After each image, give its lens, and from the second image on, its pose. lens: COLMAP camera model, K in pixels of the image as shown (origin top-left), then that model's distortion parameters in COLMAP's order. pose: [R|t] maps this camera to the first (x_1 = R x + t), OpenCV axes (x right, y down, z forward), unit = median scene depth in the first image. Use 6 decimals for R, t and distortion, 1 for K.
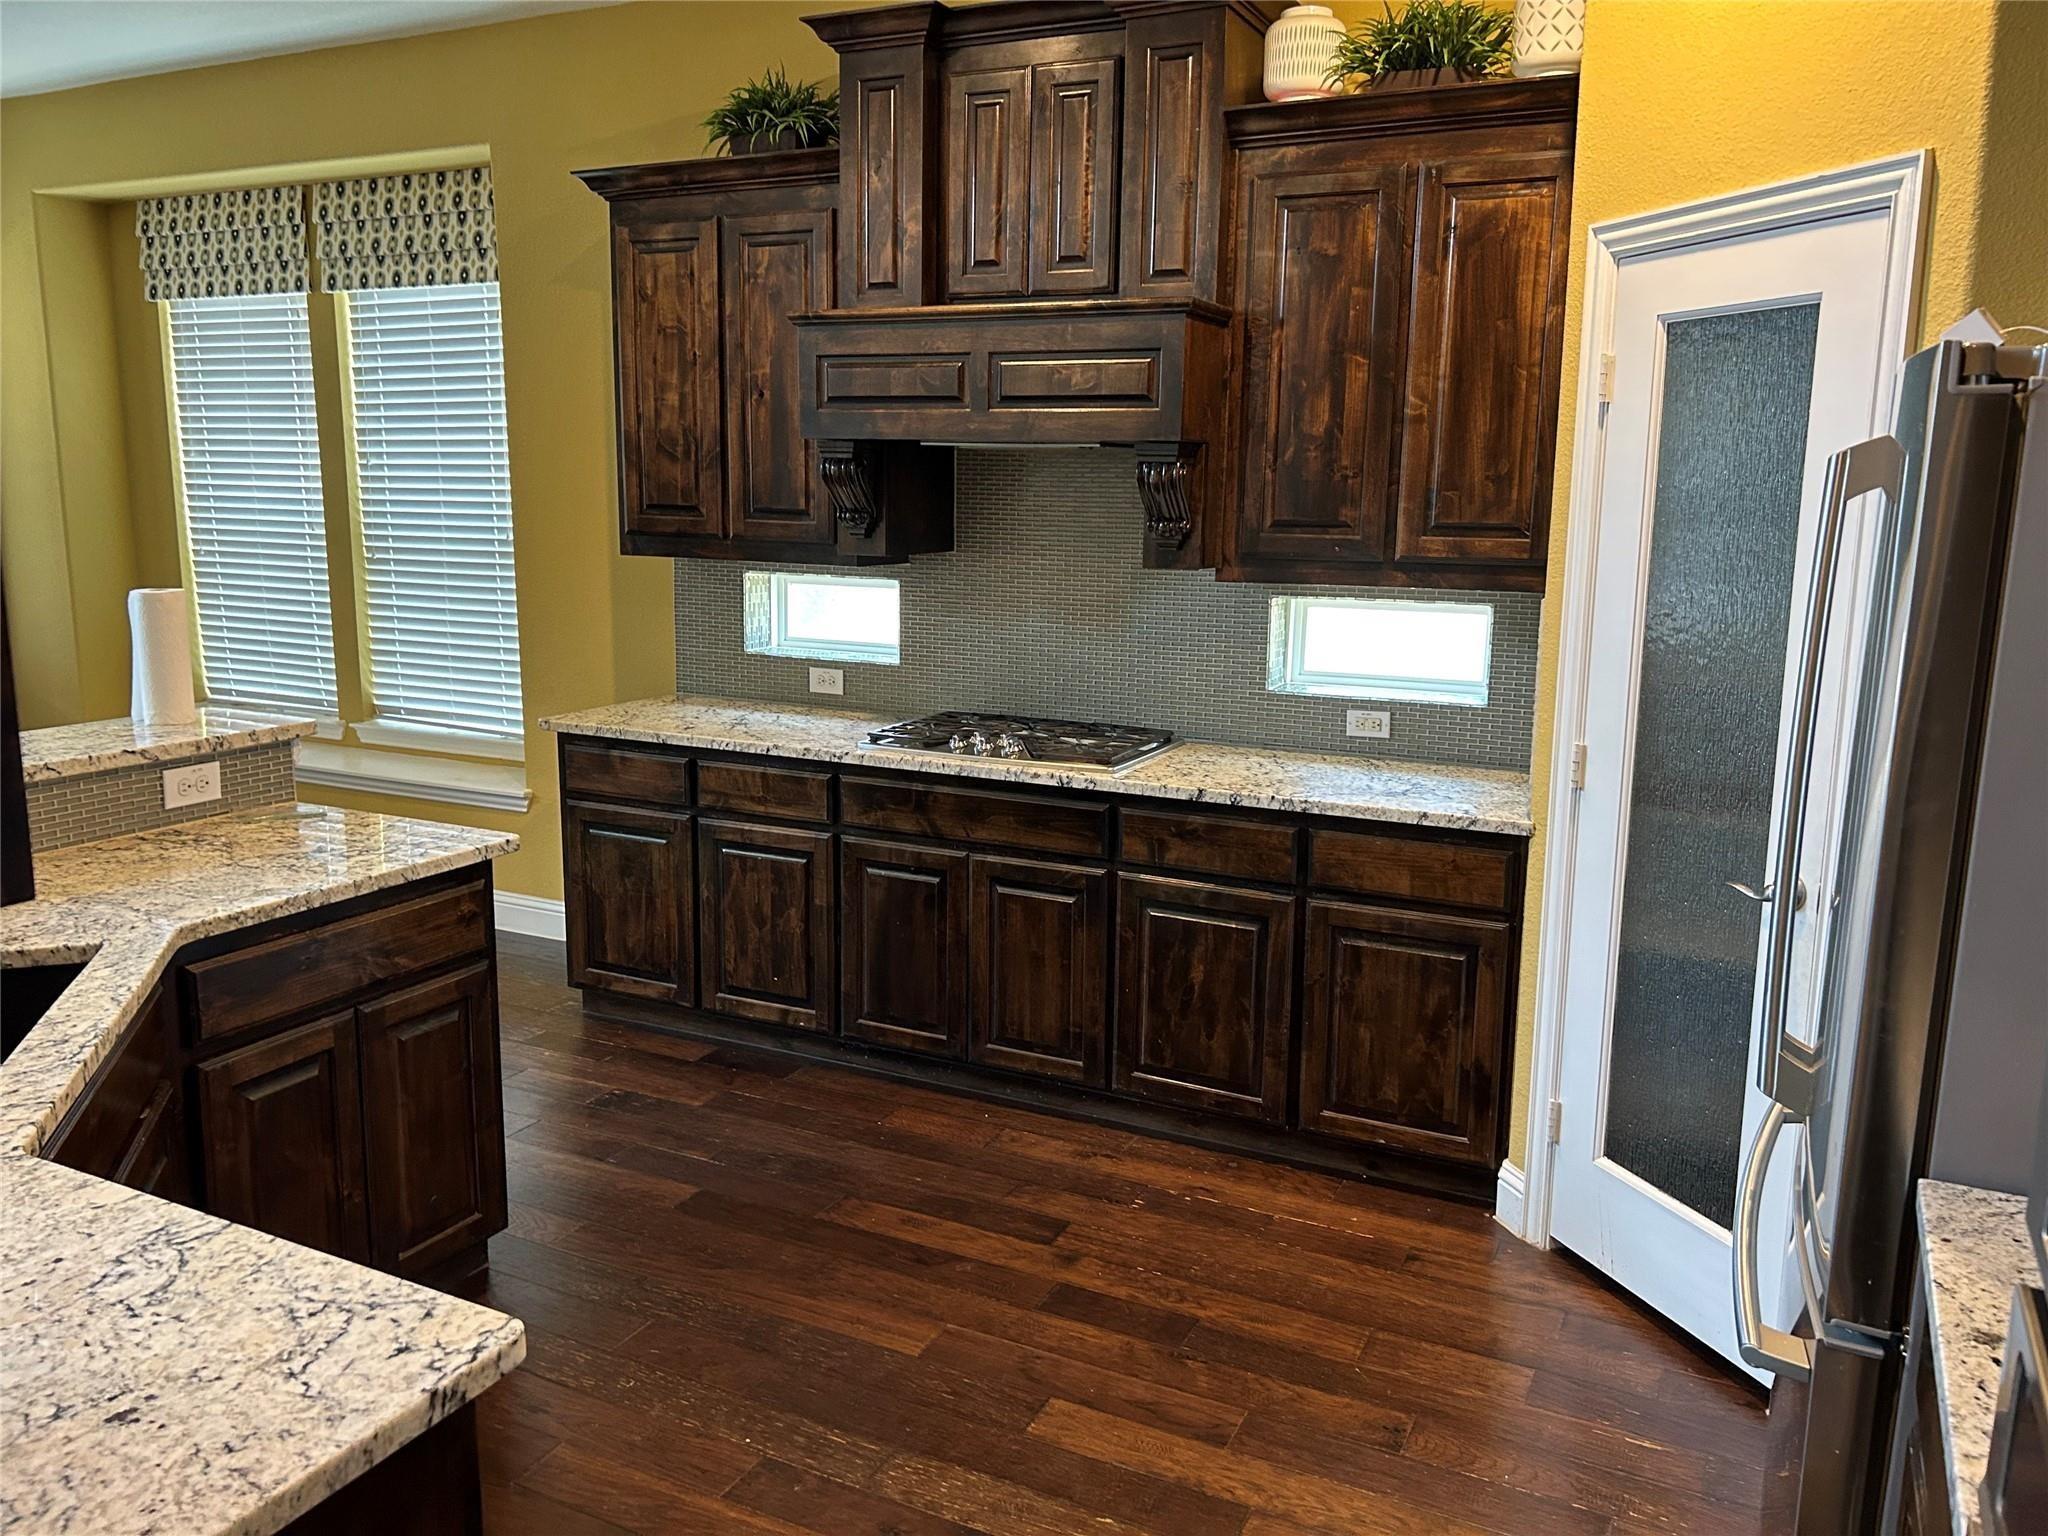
lens RADIAL K [[1567.5, 0, 1025.0], [0, 1567.5, 766.9], [0, 0, 1]] dist [0.078221, -0.008610]
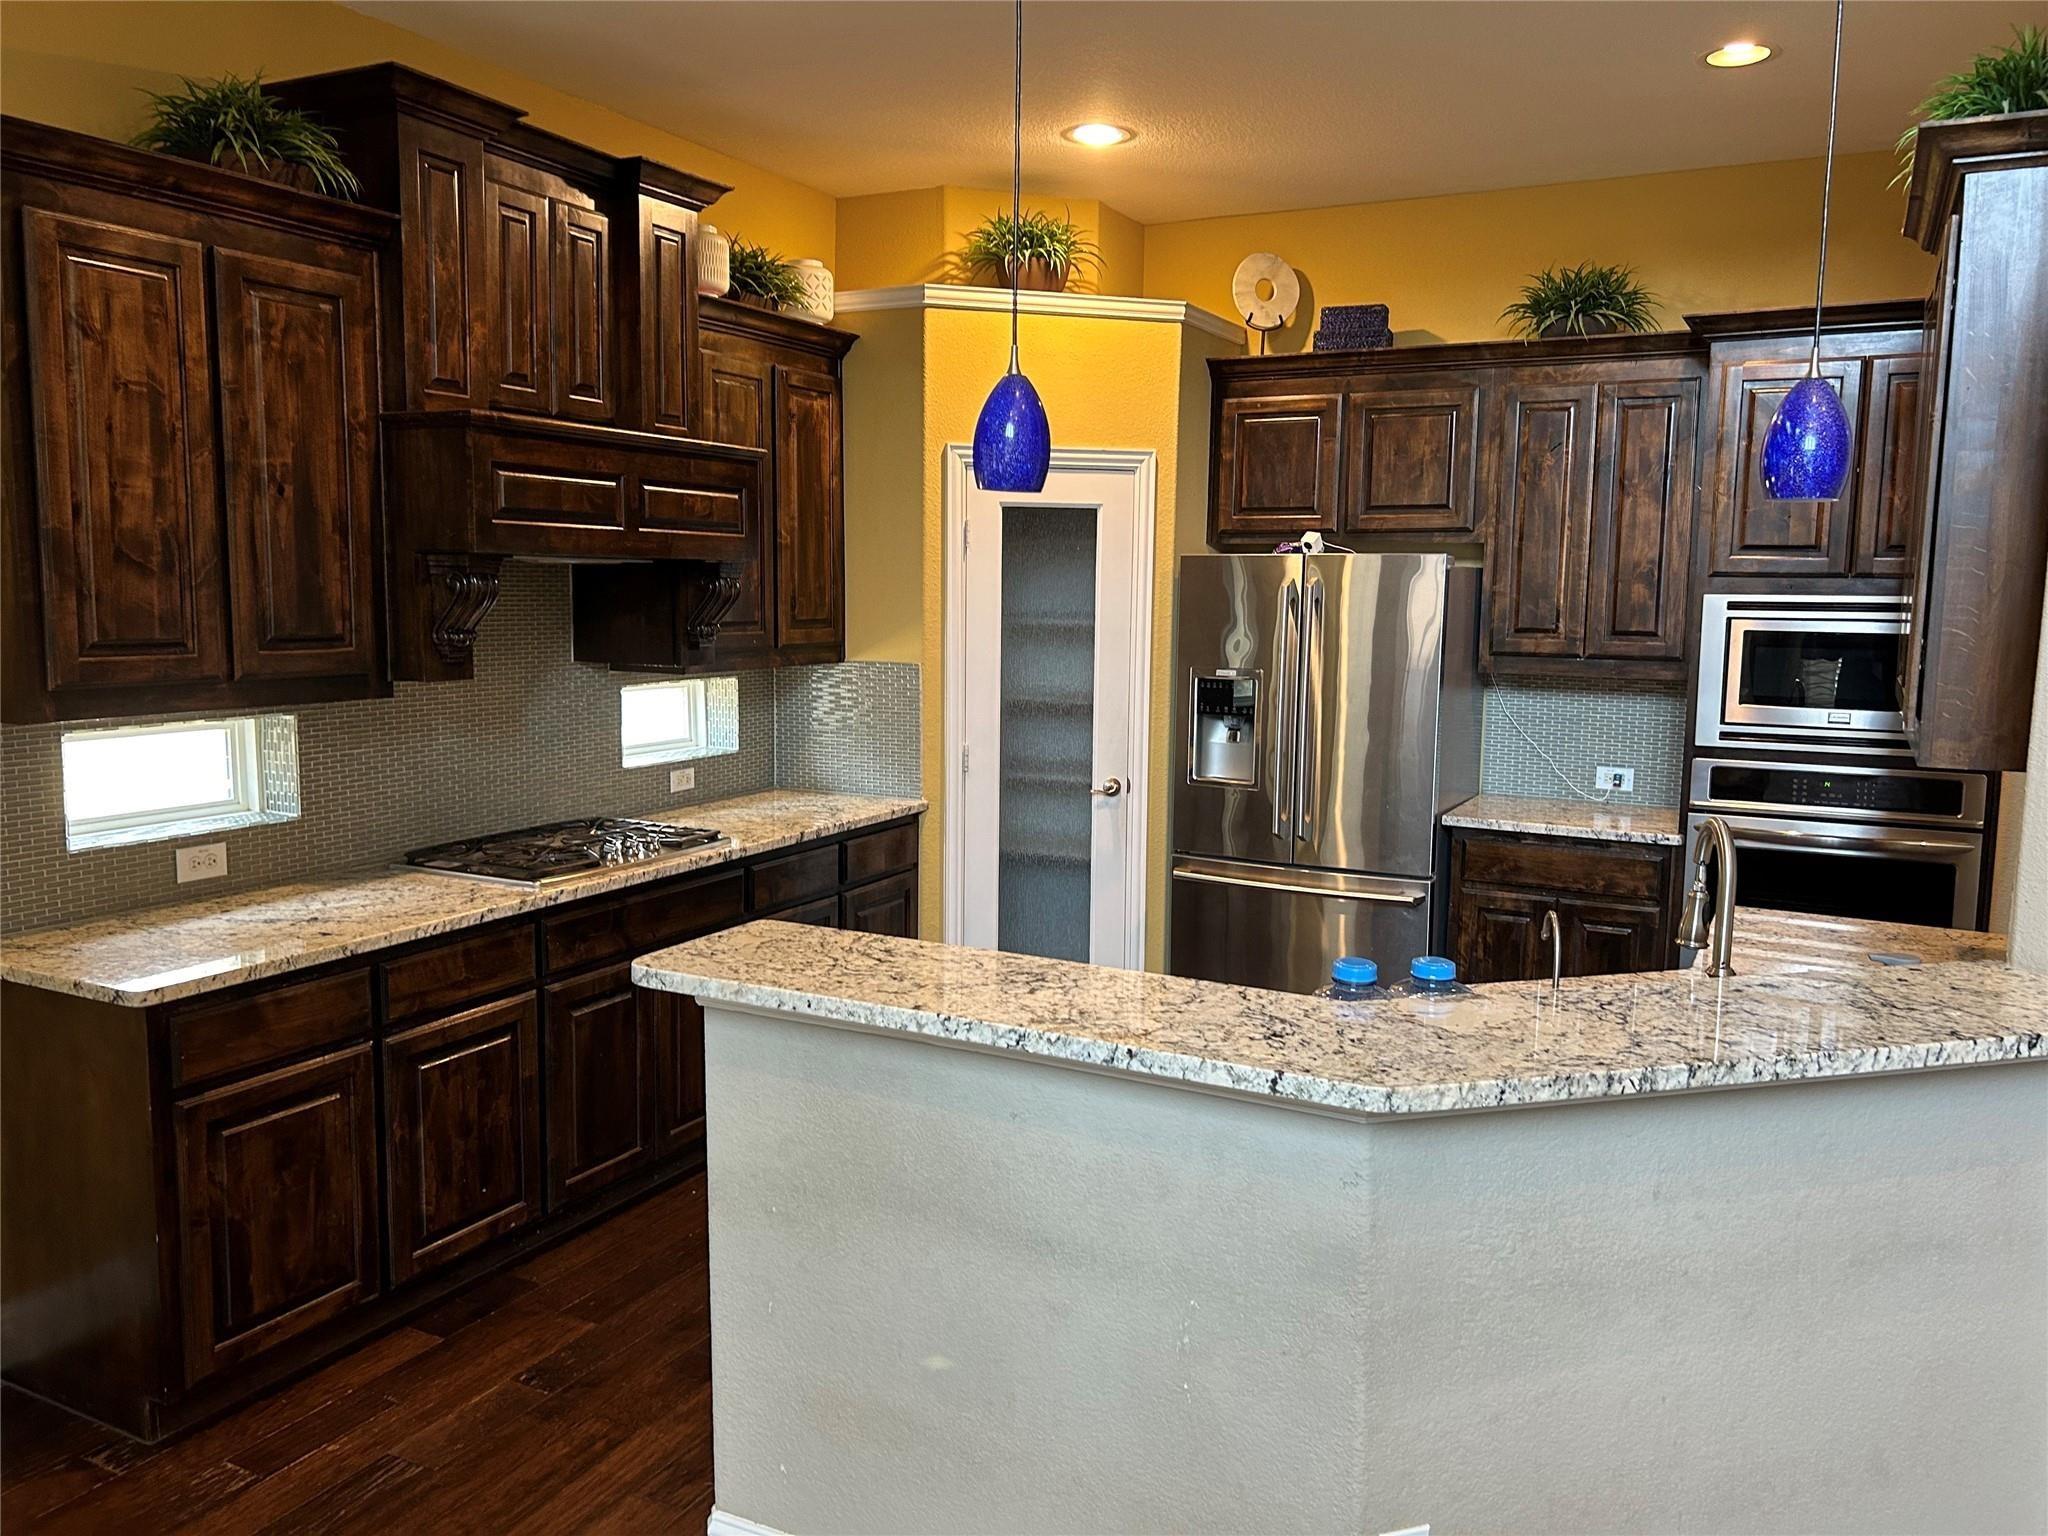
lens RADIAL K [[1567.5, 0, 1022.5], [0, 1567.5, 766.7], [0, 0, 1]] dist [0.078221, -0.008610]
pose [[0.018187, -0.136044, 0.990536, -0.933140], [0.169767, 0.976734, 0.131032, -0.143303], [-0.985316, 0.165777, 0.040860, 0.627289]]
